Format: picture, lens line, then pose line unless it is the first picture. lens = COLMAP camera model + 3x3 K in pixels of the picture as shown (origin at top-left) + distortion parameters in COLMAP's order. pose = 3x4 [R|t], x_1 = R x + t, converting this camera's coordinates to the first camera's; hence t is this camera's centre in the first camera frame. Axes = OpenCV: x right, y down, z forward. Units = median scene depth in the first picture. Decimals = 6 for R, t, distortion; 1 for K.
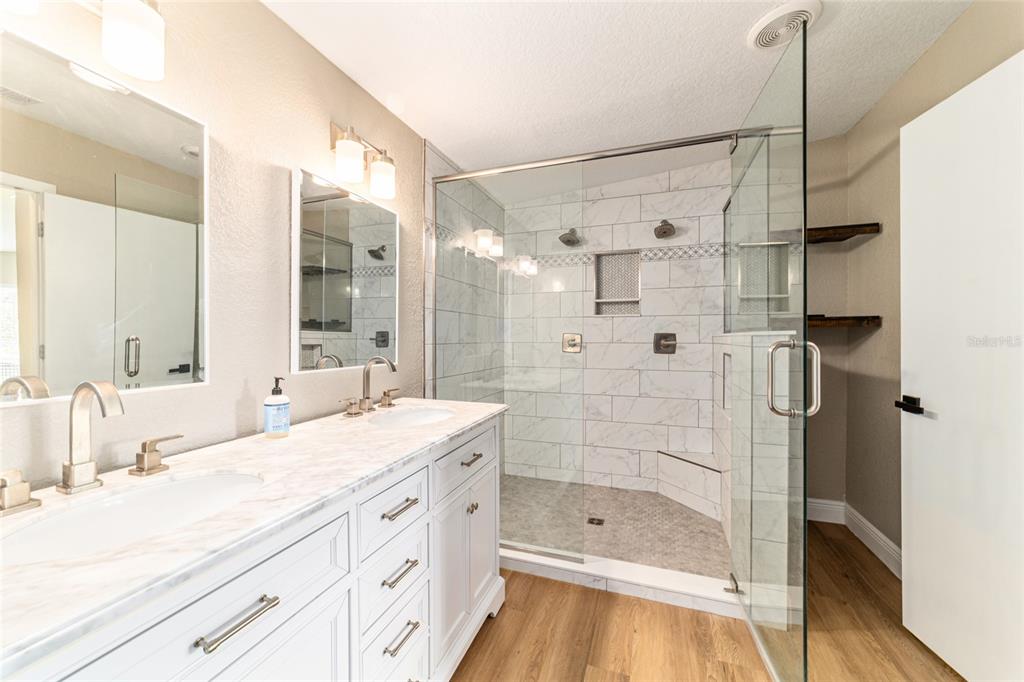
lens RADIAL K [[394.8, 0, 512.4], [0, 394.8, 340.9], [0, 0, 1]] dist [-0.009255, 0.002200]
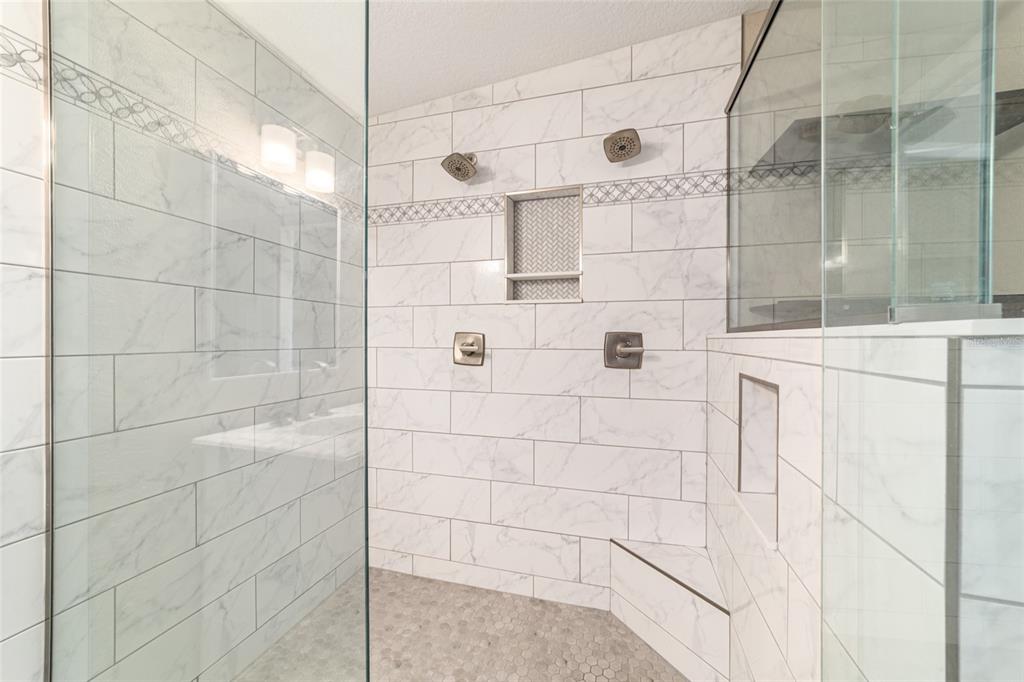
lens RADIAL K [[394.8, 0, 510.7], [0, 394.8, 339.8], [0, 0, 1]] dist [-0.009255, 0.002200]
pose [[0.997689, 0.003693, 0.067845, 0.185755], [-0.003487, 0.999989, -0.003148, -0.006432], [-0.067856, 0.002905, 0.997691, 0.442869]]
